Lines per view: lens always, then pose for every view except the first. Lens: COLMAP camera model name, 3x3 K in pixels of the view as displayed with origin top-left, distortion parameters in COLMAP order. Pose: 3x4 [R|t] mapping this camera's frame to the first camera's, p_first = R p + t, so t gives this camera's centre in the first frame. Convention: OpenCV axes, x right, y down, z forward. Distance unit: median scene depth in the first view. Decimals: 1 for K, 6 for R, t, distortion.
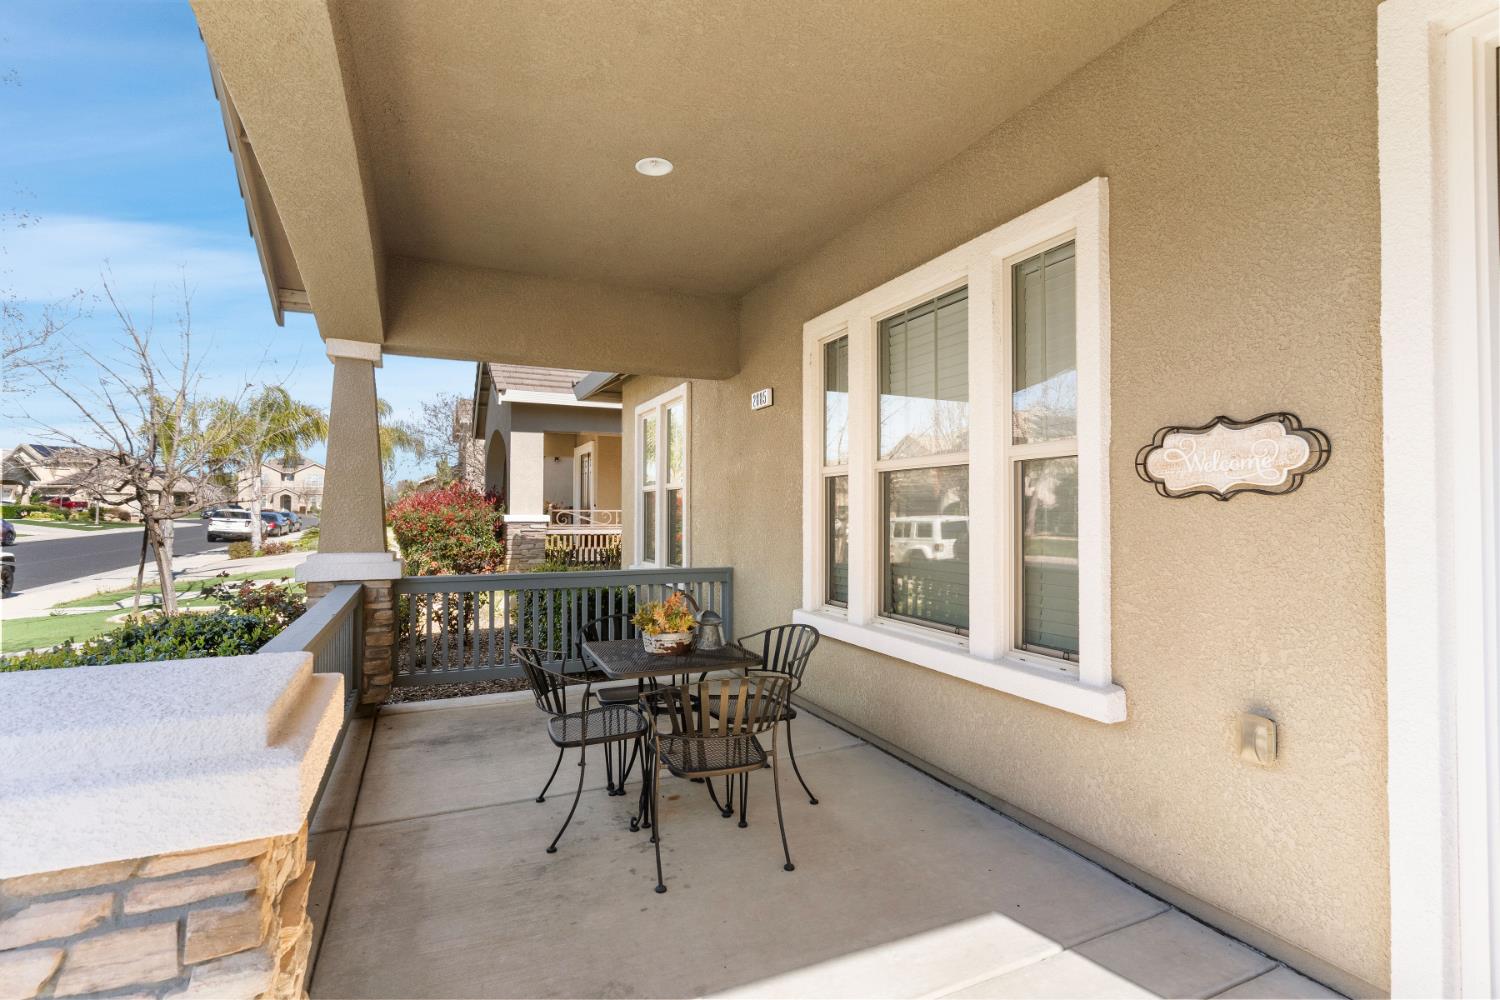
lens RADIAL K [[715.5, 0, 750.0], [0, 715.5, 500.0], [0, 0, 1]] dist [0.002076, 0.000369]
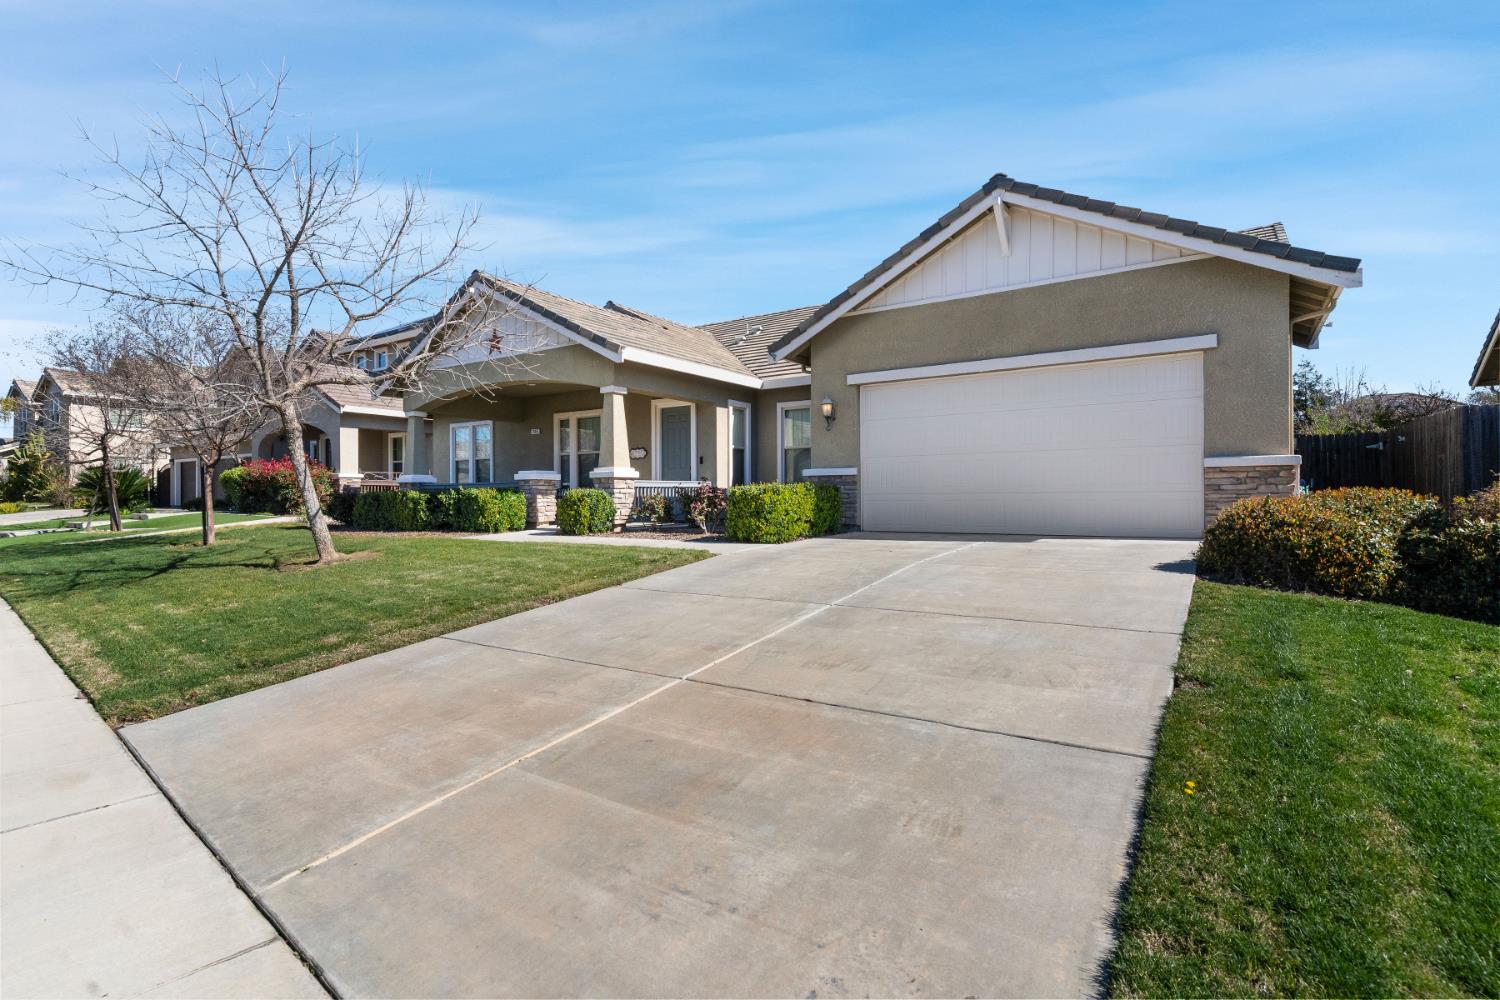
lens RADIAL K [[715.5, 0, 750.0], [0, 715.5, 500.0], [0, 0, 1]] dist [0.002076, 0.000369]
pose [[0.845072, -0.004899, 0.534629, -0.457932], [-0.002790, 0.999904, 0.013573, 0.065219], [-0.534645, -0.012962, 0.844978, -1.173192]]
